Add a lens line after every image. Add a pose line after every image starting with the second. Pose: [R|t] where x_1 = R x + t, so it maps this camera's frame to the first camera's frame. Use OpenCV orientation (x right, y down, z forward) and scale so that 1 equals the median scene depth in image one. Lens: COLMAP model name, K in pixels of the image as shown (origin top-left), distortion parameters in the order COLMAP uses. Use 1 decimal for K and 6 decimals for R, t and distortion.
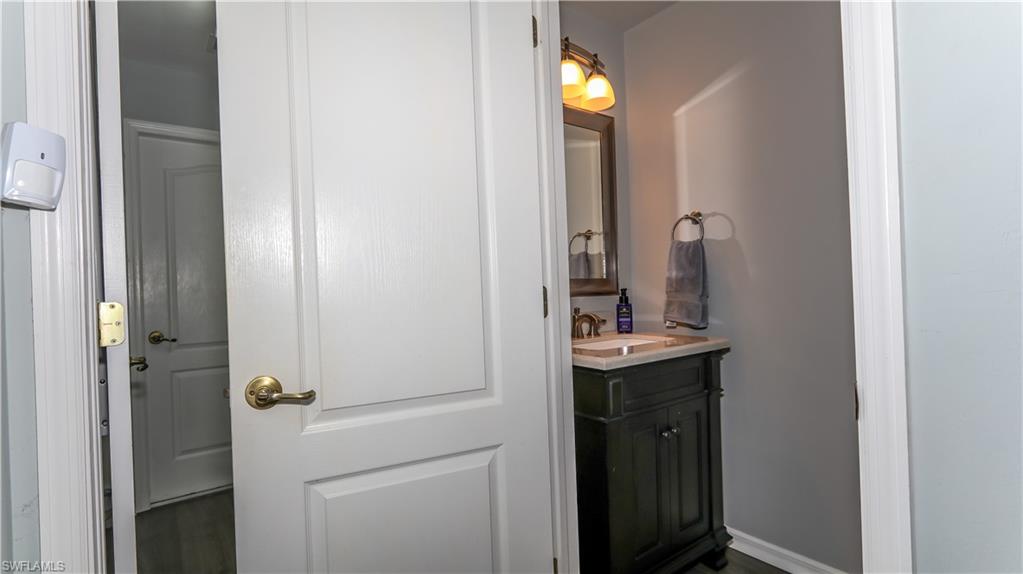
lens RADIAL K [[479.2, 0, 503.8], [0, 479.2, 289.1], [0, 0, 1]] dist [0.002924, 0.000199]
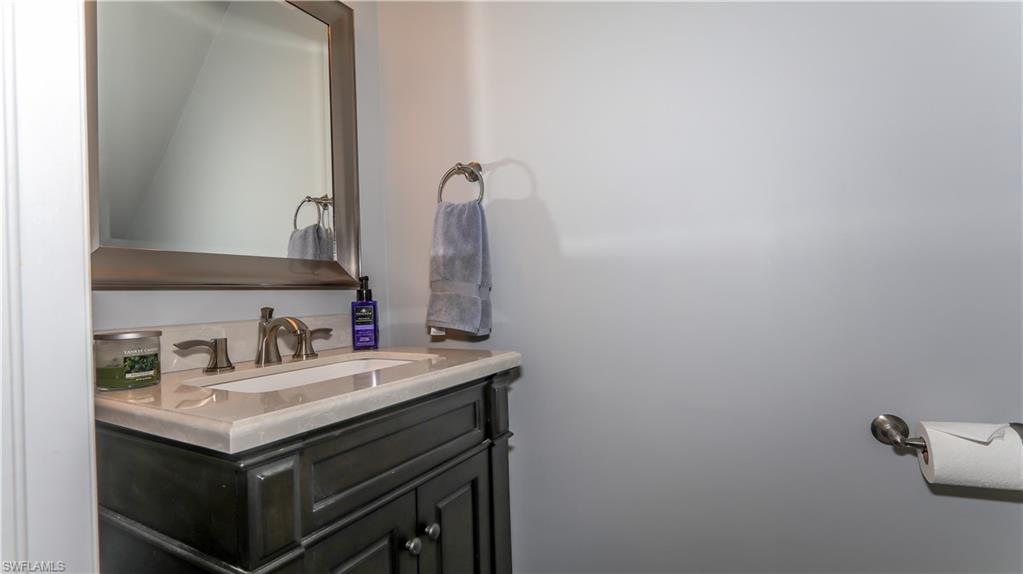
lens RADIAL K [[479.2, 0, 503.8], [0, 479.2, 289.1], [0, 0, 1]] dist [0.002924, 0.000199]
pose [[0.916730, 0.003981, 0.399488, 0.179179], [0.008013, 0.999566, -0.028349, 0.035204], [-0.399427, 0.029189, 0.916300, 0.389092]]
